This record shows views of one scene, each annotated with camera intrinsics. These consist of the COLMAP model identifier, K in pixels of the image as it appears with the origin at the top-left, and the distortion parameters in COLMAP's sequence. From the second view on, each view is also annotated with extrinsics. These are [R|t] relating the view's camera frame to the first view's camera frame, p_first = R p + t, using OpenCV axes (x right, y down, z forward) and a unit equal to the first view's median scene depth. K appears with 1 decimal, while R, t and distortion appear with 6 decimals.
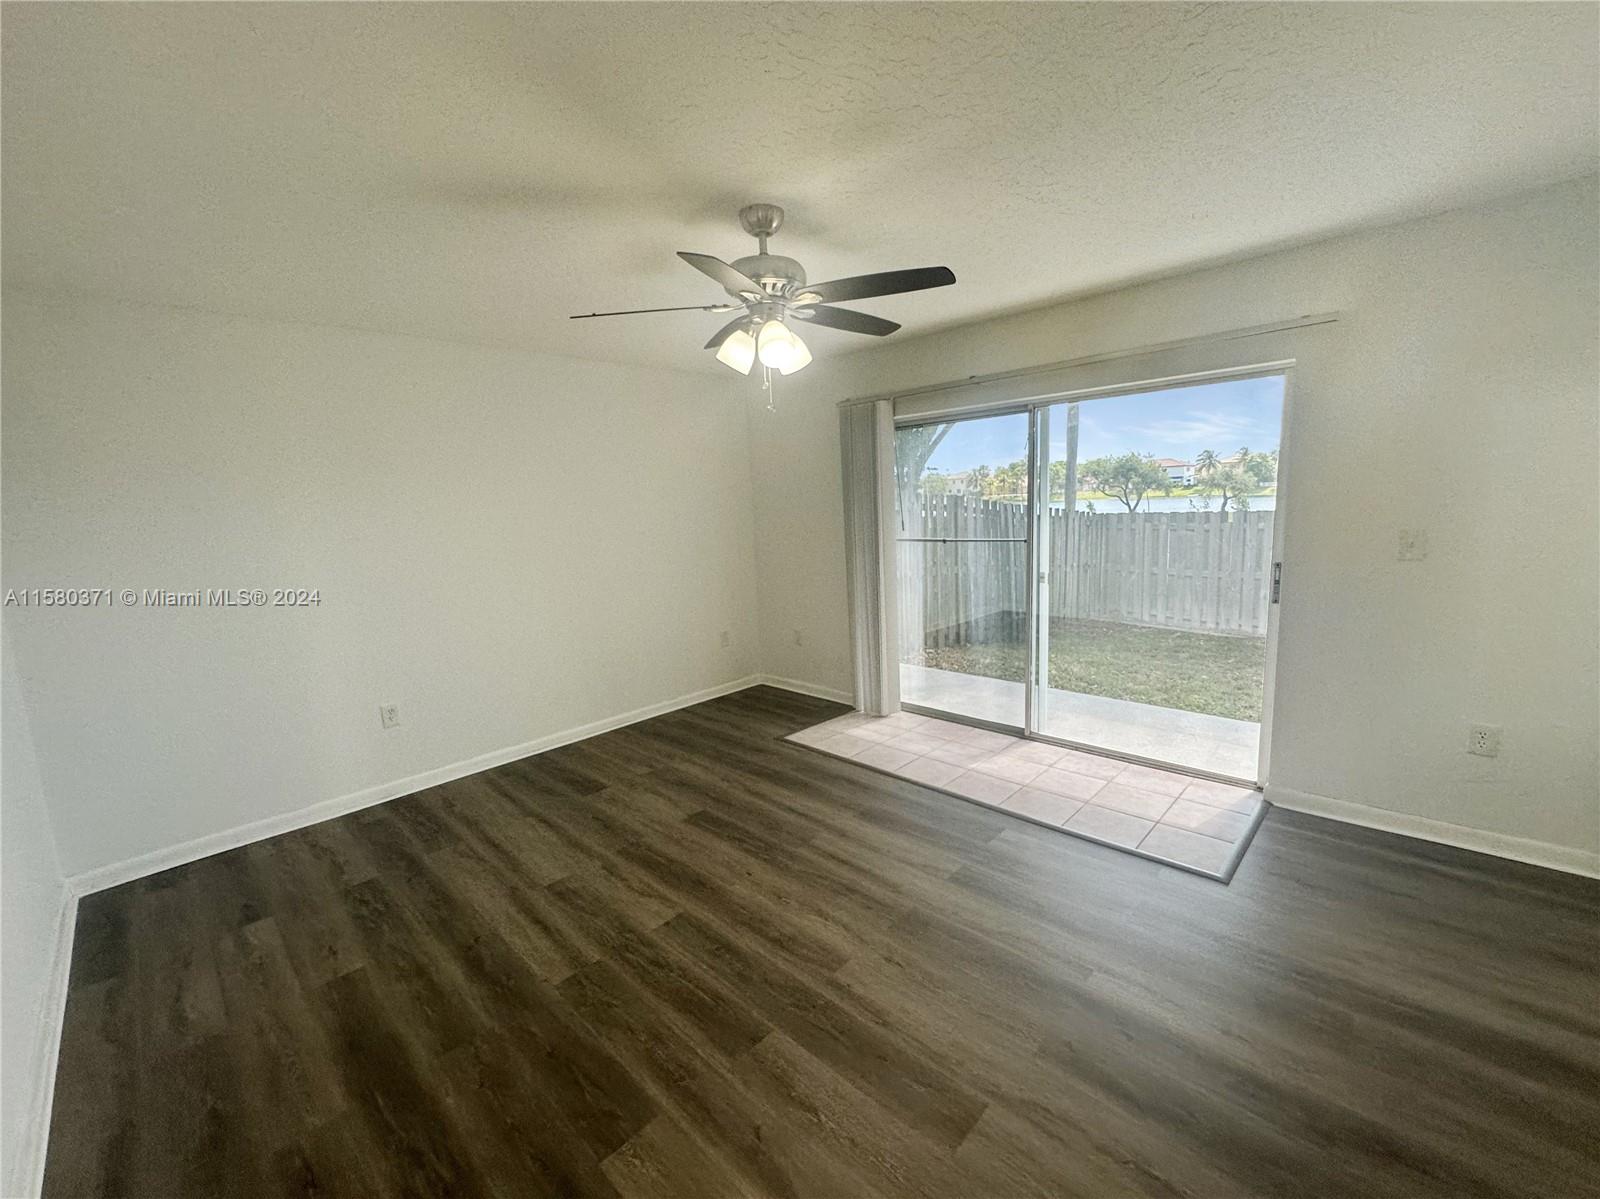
lens RADIAL K [[650.6, 0, 799.7], [0, 650.6, 603.7], [0, 0, 1]] dist [0.001117, 0.000245]
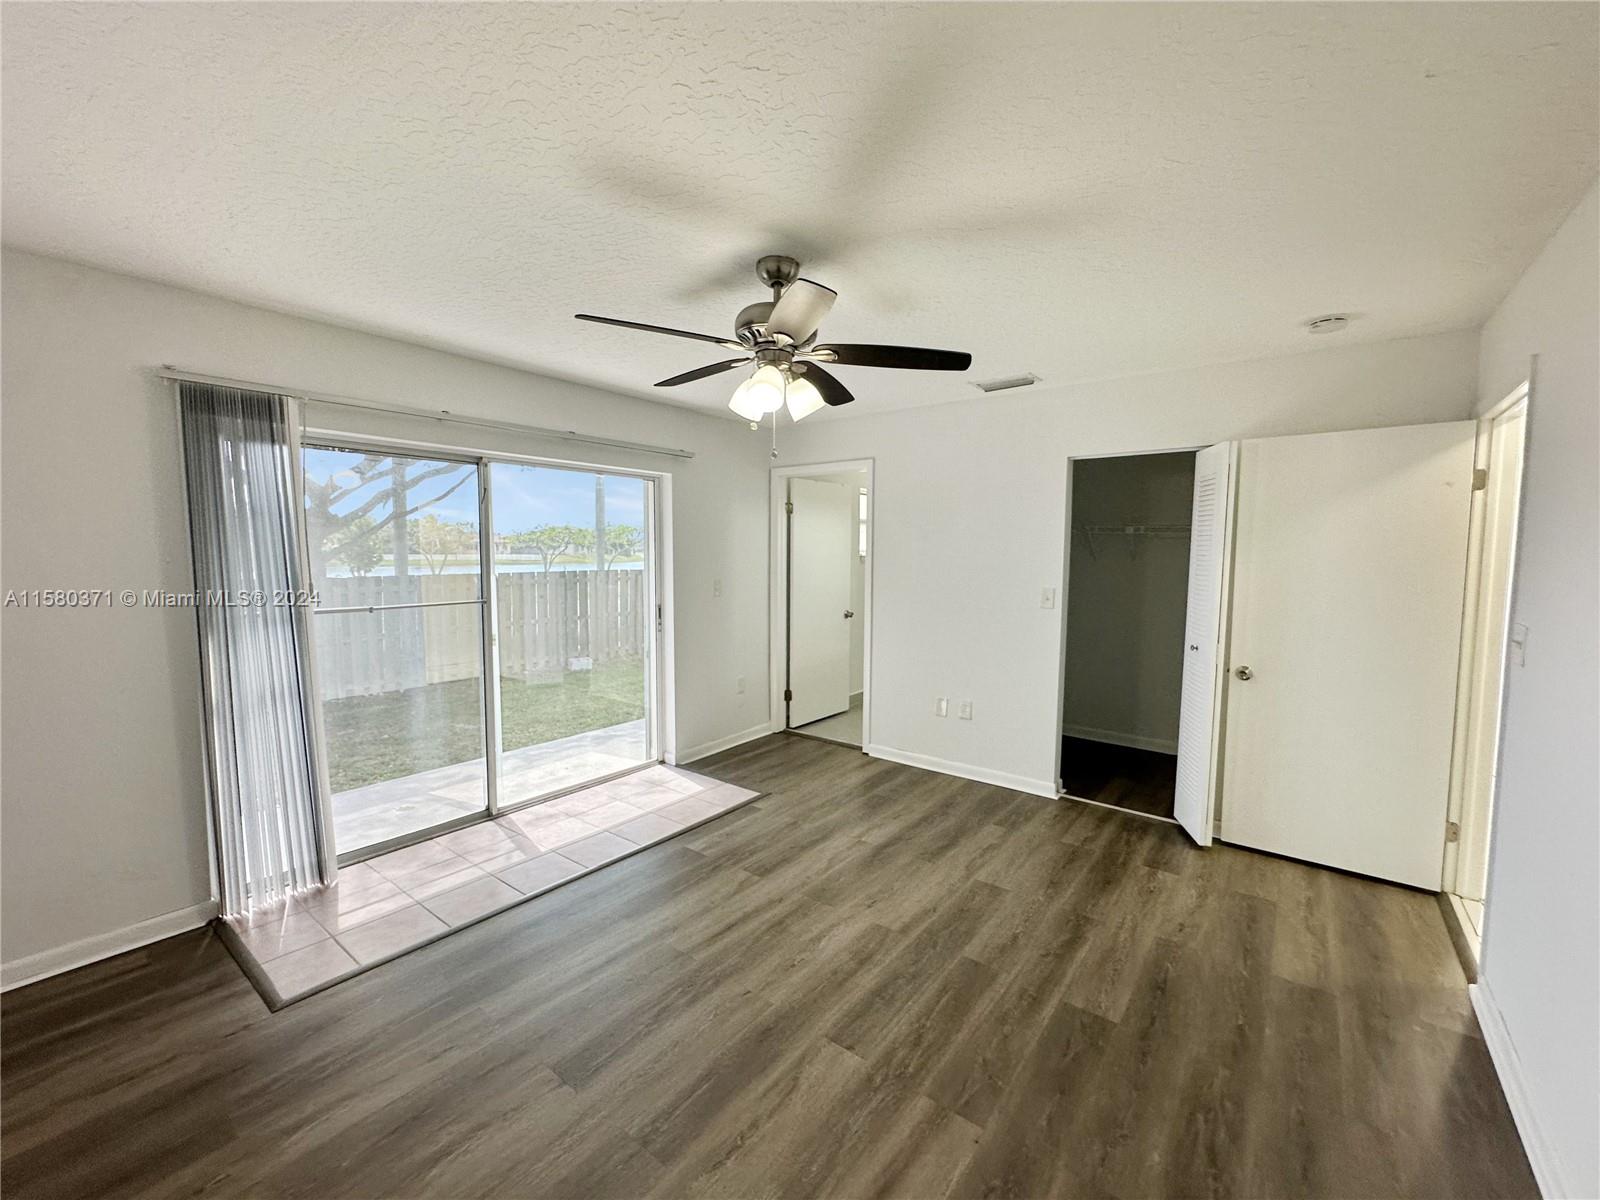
lens RADIAL K [[654.4, 0, 797.5], [0, 654.4, 599.0], [0, 0, 1]] dist [-0.001173, 0.000015]
pose [[-0.103685, -0.027337, 0.994234, -0.893335], [0.154590, 0.987031, 0.043261, -0.103199], [-0.982523, 0.158184, -0.098114, 0.937976]]
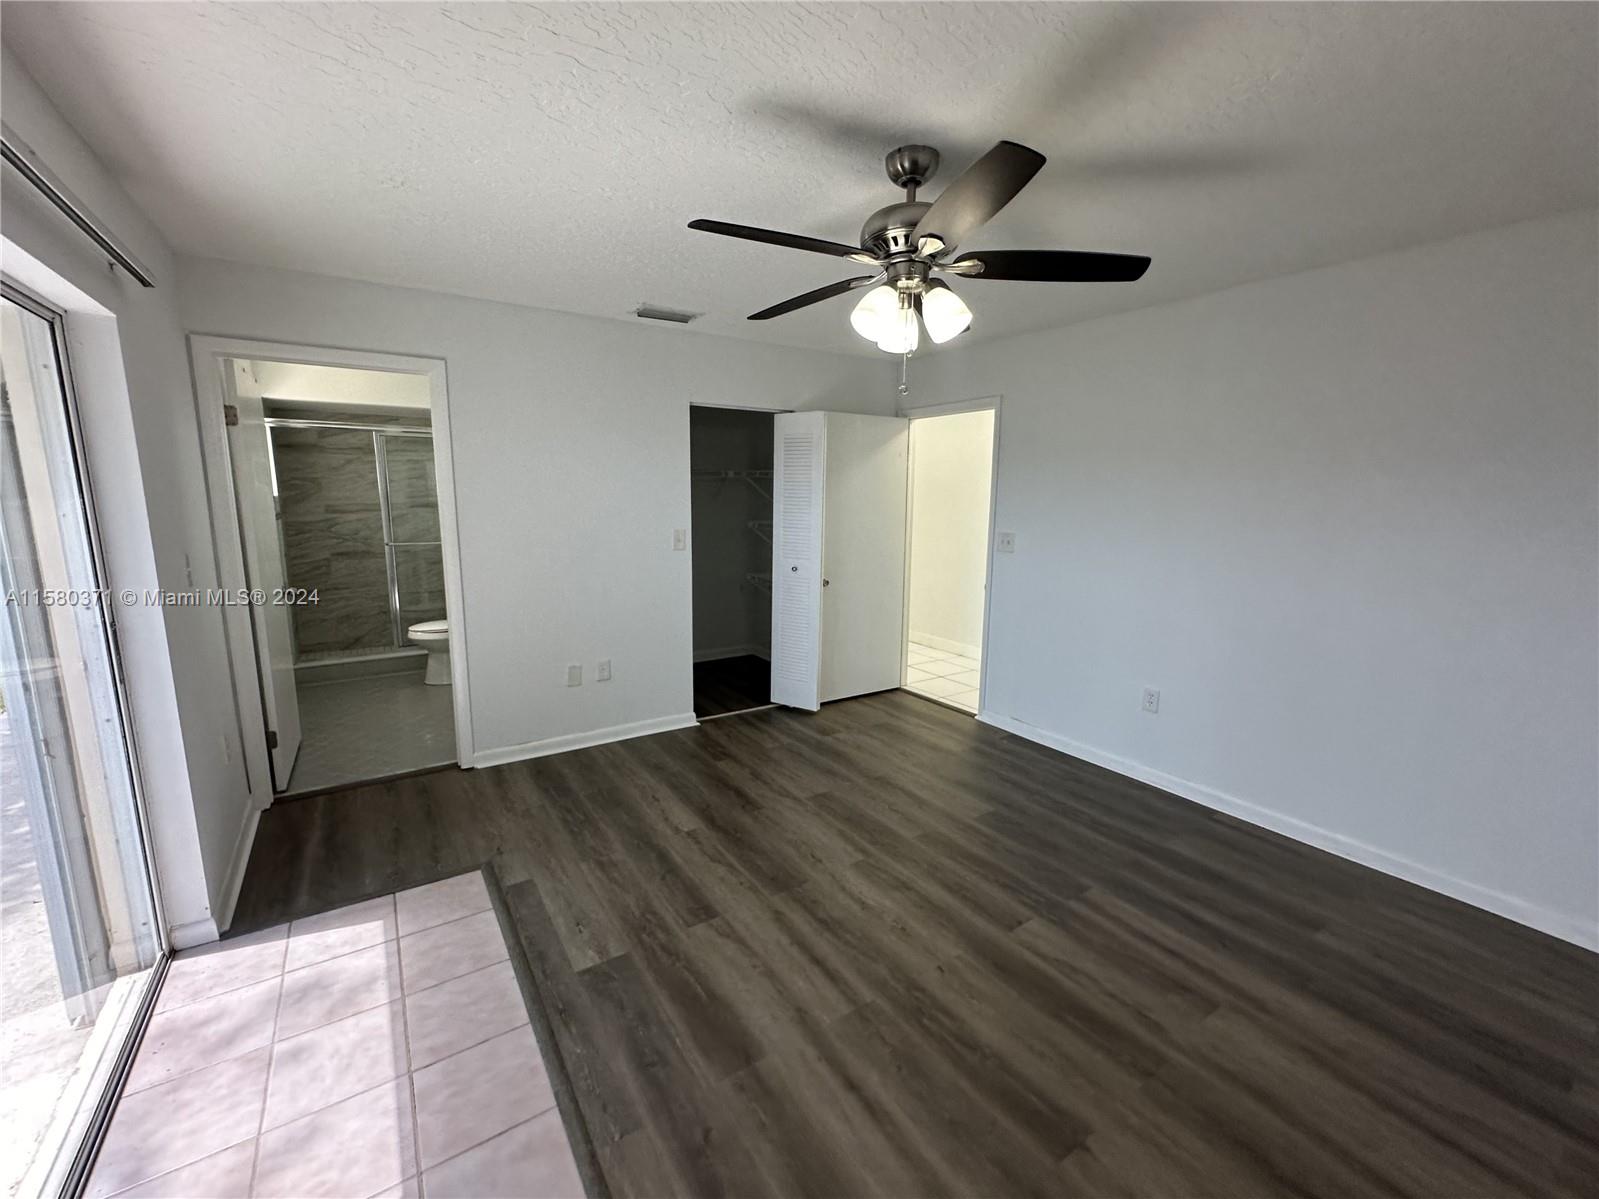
lens RADIAL K [[654.0, 0, 797.0], [0, 654.0, 598.5], [0, 0, 1]] dist [-0.001173, 0.000015]
pose [[-0.975203, -0.000893, 0.221309, -0.082886], [0.067585, 0.951019, 0.301653, -0.263535], [-0.210738, 0.309130, -0.927377, 1.631485]]
